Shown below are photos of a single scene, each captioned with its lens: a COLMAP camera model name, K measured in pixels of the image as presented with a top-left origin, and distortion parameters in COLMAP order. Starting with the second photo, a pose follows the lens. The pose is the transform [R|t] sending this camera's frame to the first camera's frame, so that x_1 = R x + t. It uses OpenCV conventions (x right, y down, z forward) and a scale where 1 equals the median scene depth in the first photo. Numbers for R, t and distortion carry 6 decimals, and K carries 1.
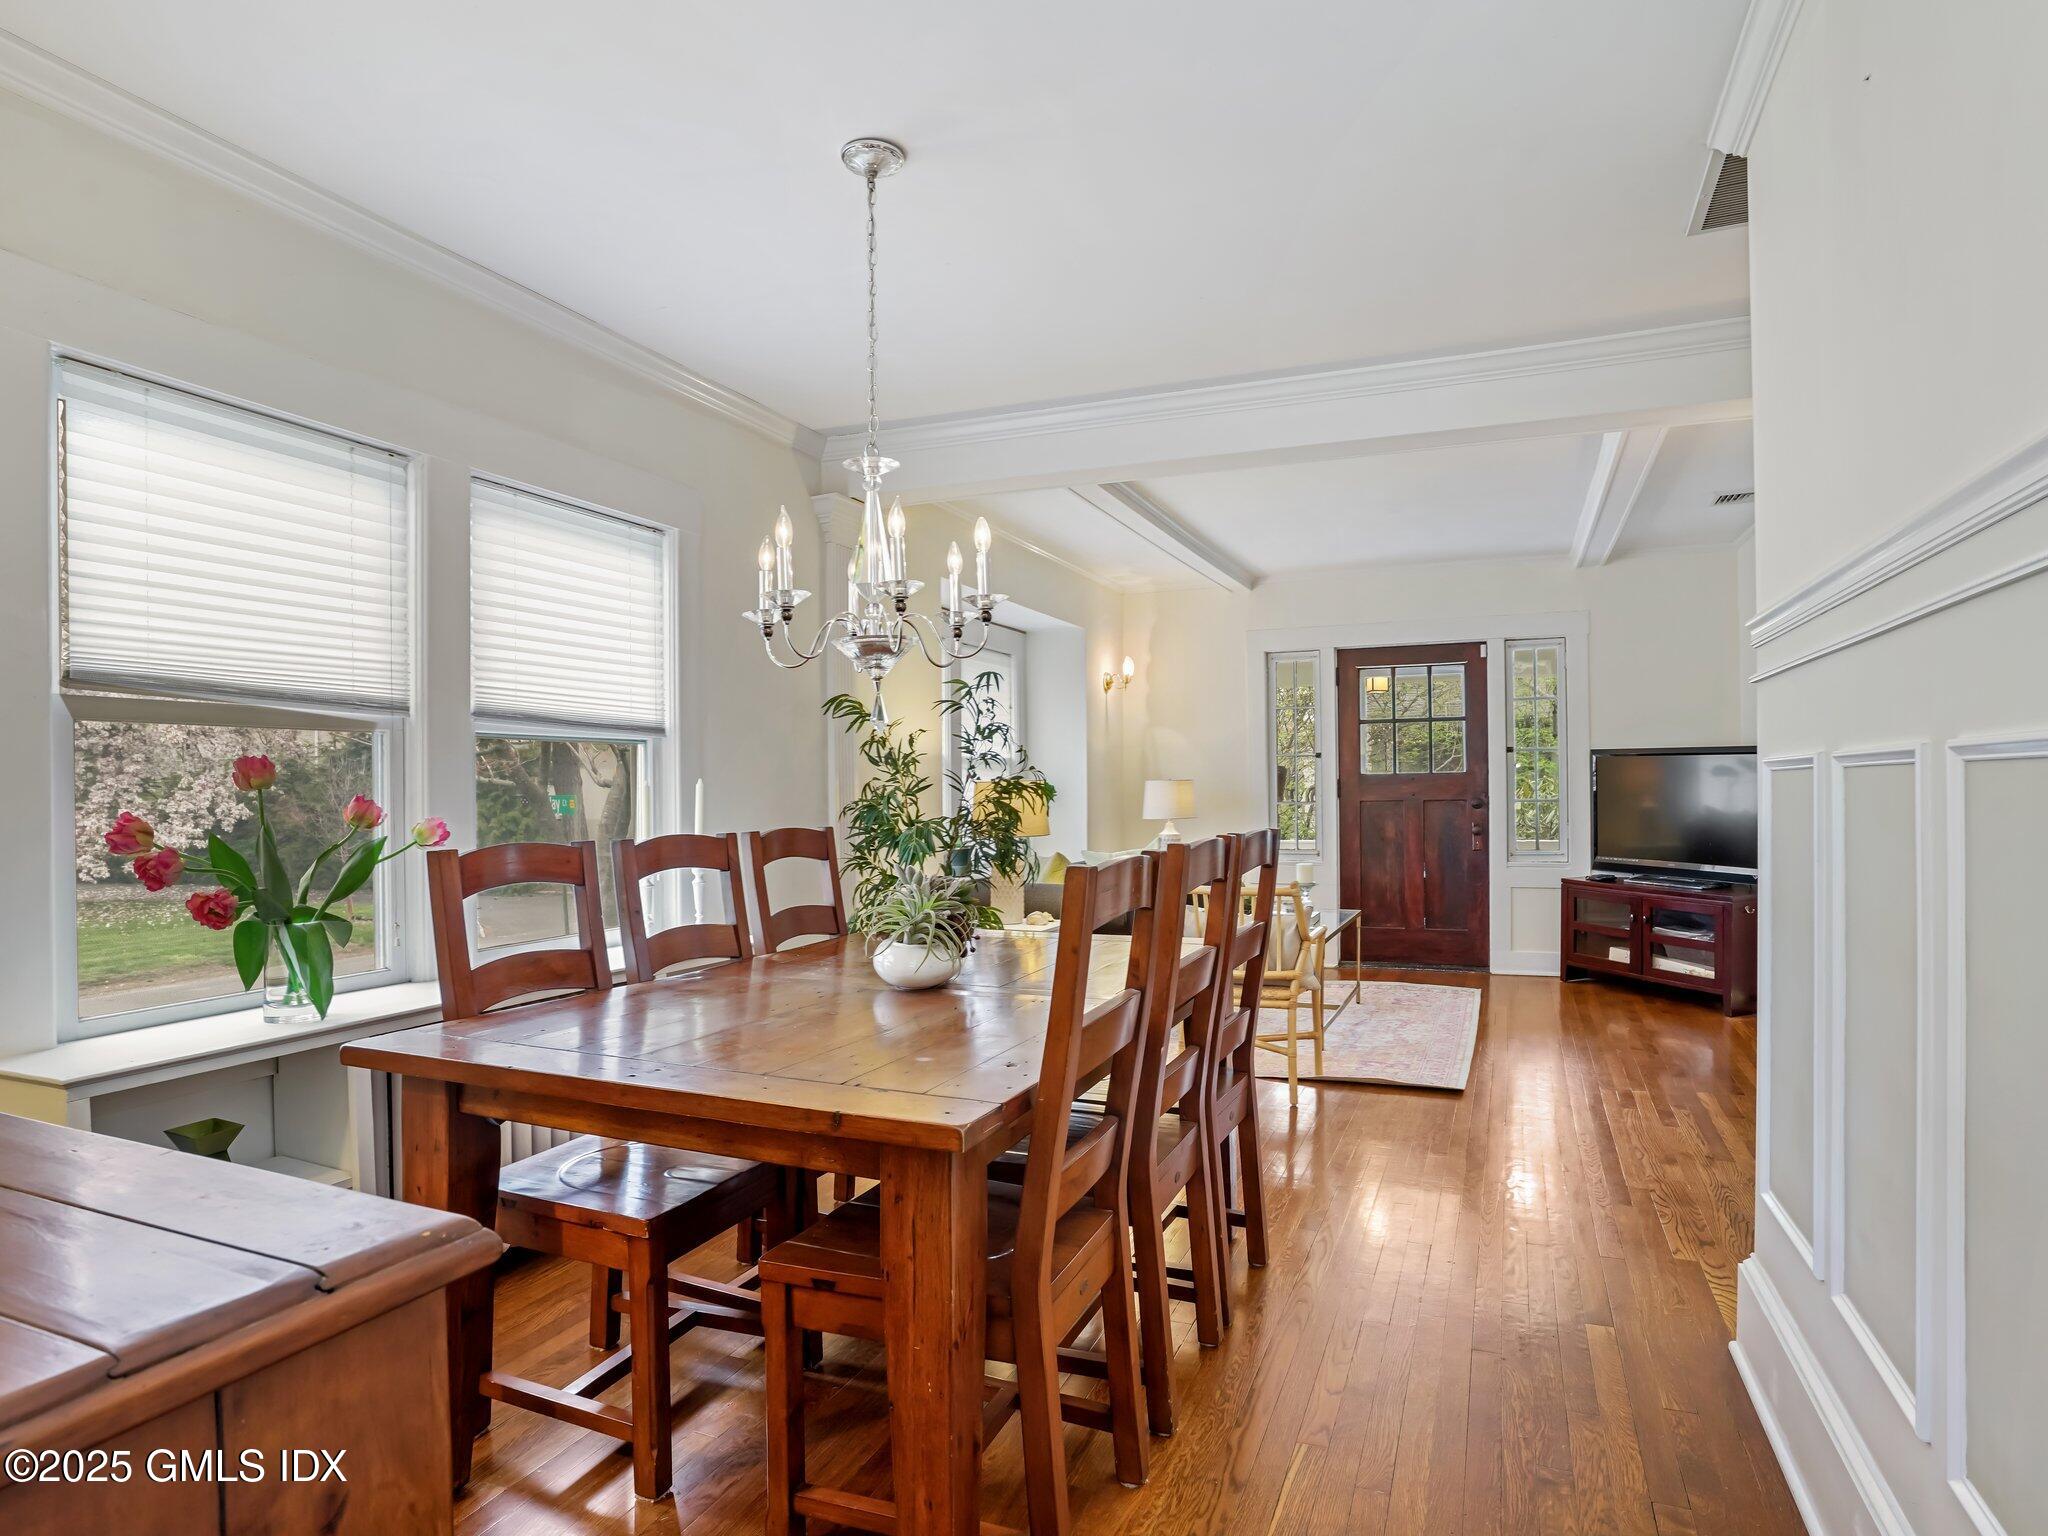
lens RADIAL K [[1169.6, 0, 1028.6], [0, 1169.6, 819.0], [0, 0, 1]] dist [-0.039727, 0.000215]
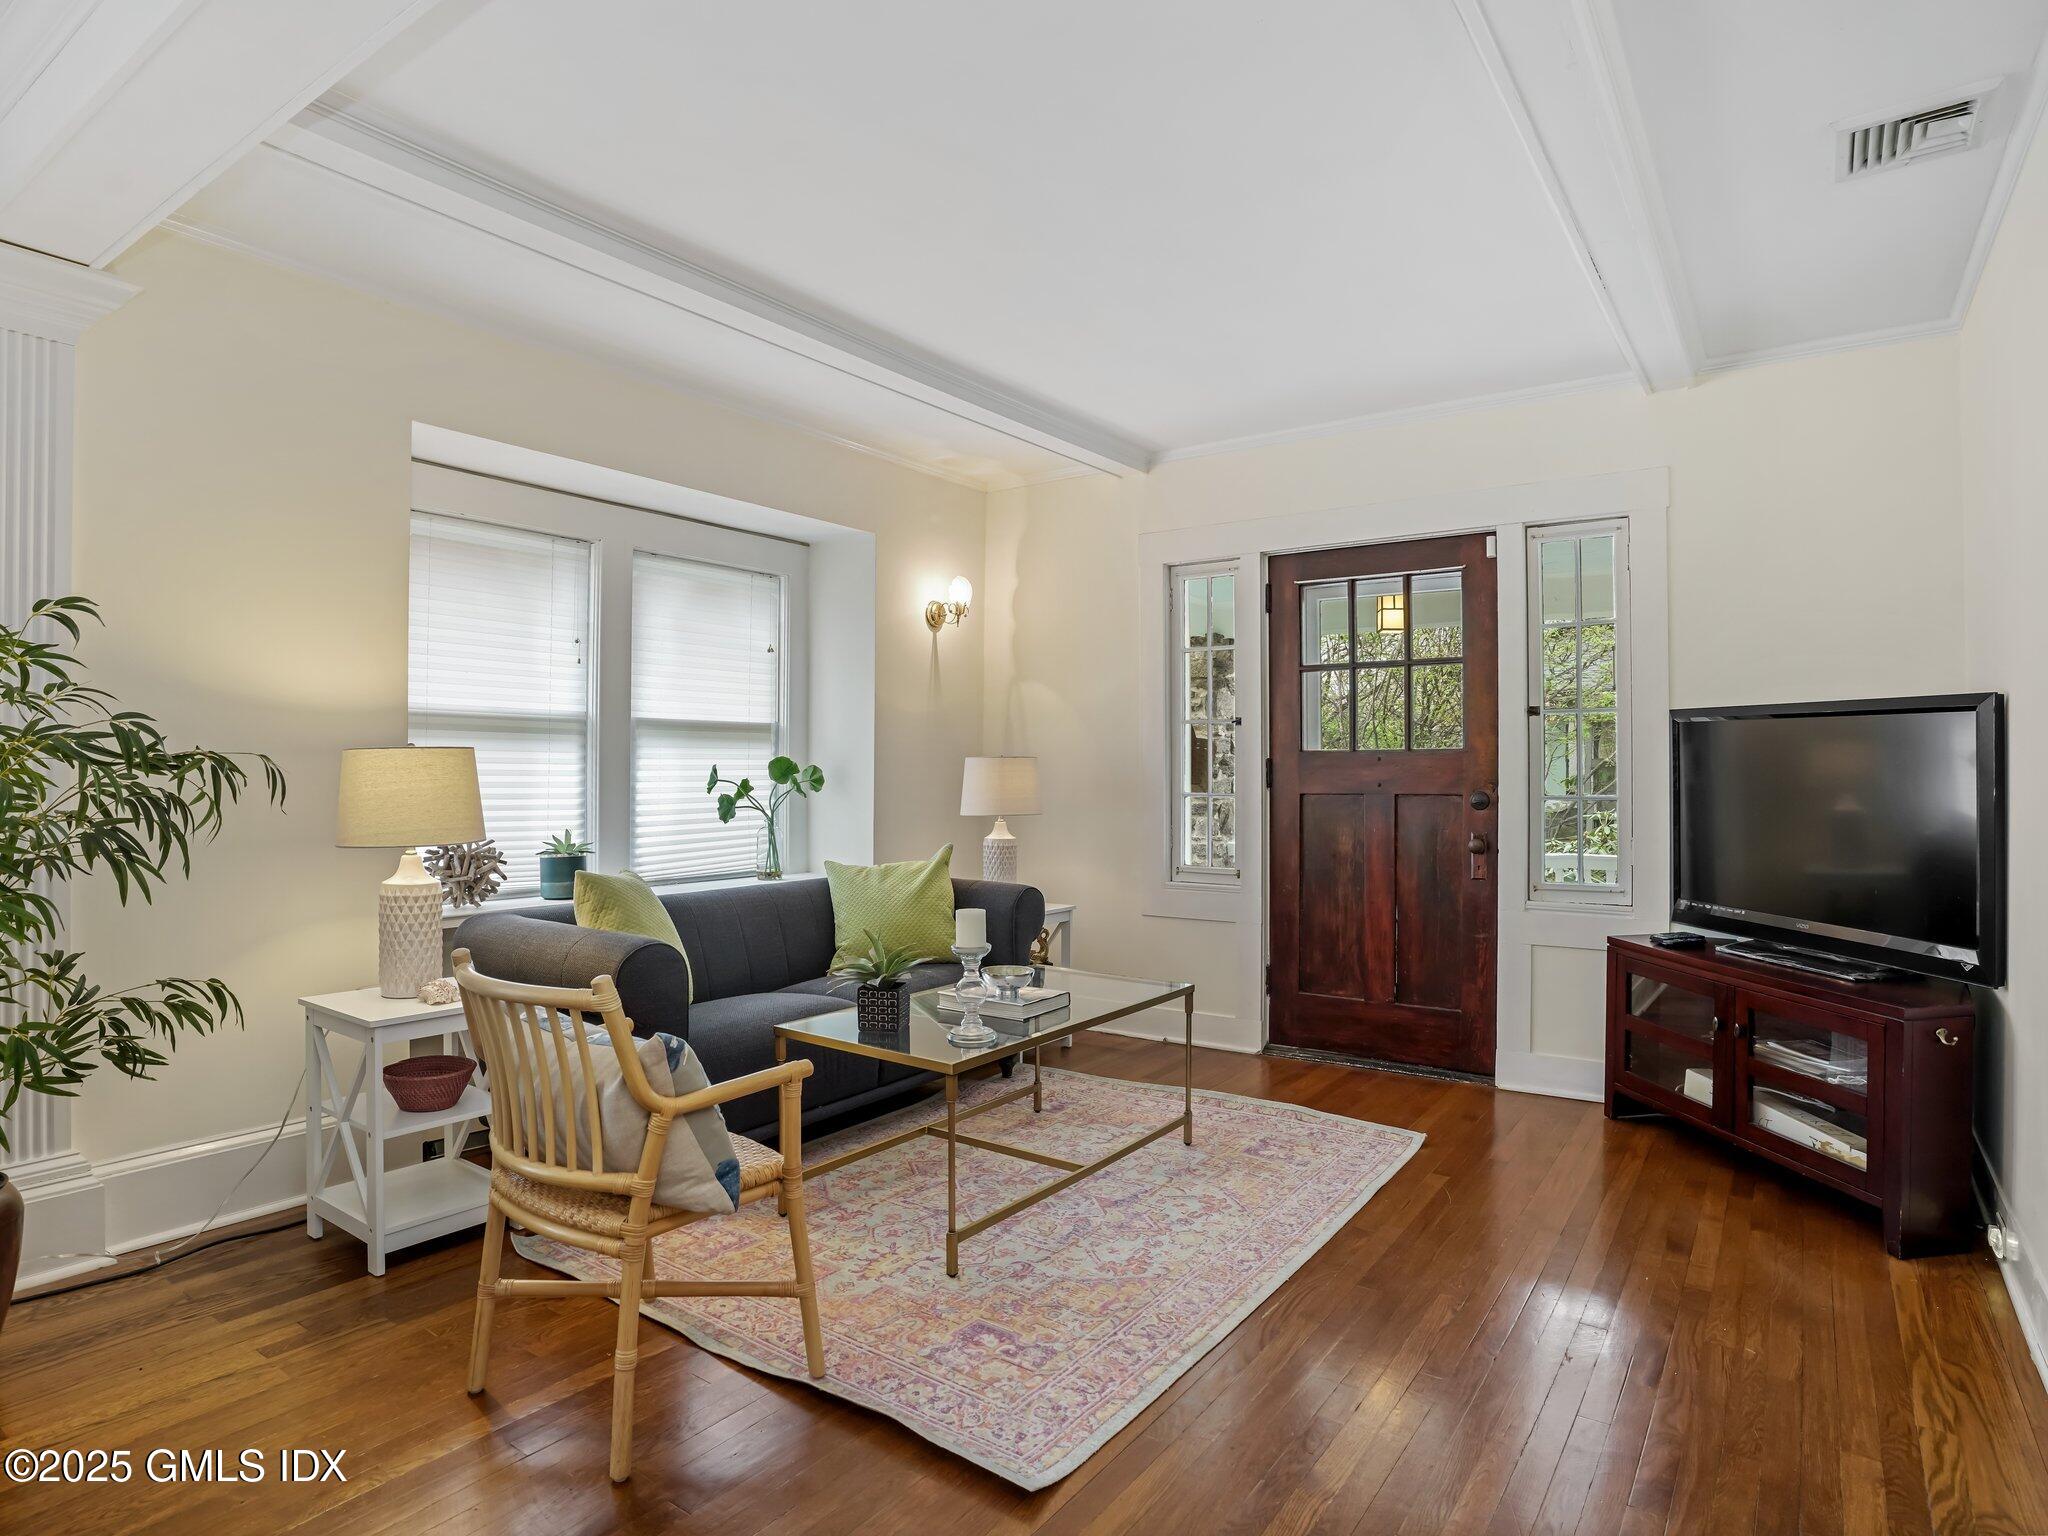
lens RADIAL K [[1142.6, 0, 1016.4], [0, 1142.6, 781.3], [0, 0, 1]] dist [-0.082573, 0.037224]
pose [[0.973169, 0.015533, -0.229567, 0.286248], [-0.019679, 0.999682, -0.015780, -0.009631], [0.229249, 0.019874, 0.973165, 0.379270]]
